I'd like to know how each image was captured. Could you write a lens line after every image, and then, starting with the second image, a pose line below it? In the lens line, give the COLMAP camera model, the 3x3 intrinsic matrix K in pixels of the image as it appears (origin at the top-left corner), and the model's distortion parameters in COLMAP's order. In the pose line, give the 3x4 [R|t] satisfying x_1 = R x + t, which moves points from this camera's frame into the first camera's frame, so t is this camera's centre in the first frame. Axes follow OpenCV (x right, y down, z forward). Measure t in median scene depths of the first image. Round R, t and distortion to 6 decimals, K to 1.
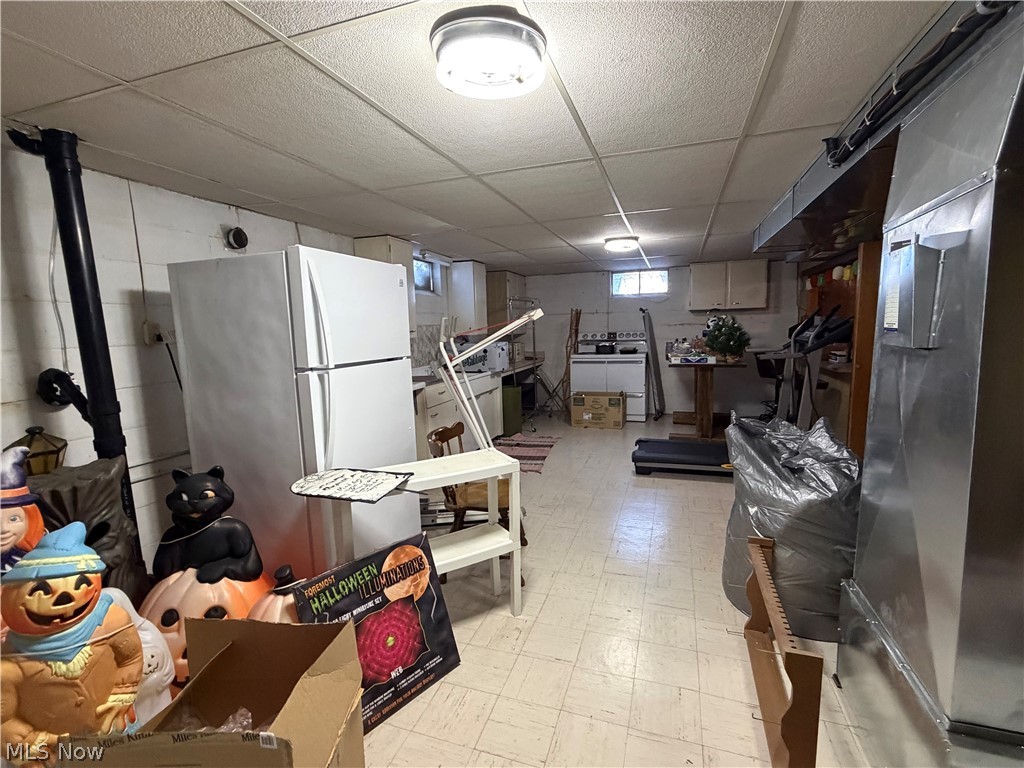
lens RADIAL K [[478.6, 0, 512.0], [0, 478.6, 384.0], [0, 0, 1]] dist [0.001160, 0.000180]
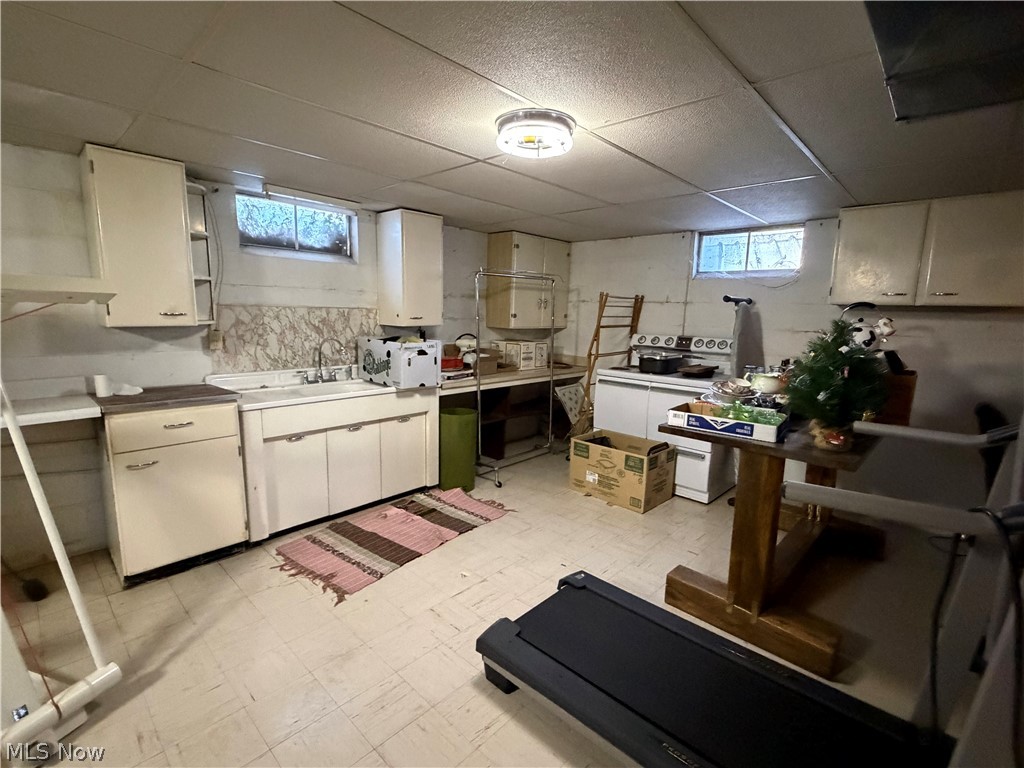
lens RADIAL K [[478.6, 0, 512.0], [0, 478.6, 384.0], [0, 0, 1]] dist [0.001160, 0.000180]
pose [[0.909910, 0.114313, -0.398743, 0.289894], [-0.101790, 0.993419, 0.052518, -0.067002], [0.402122, -0.007199, 0.915558, 0.427191]]
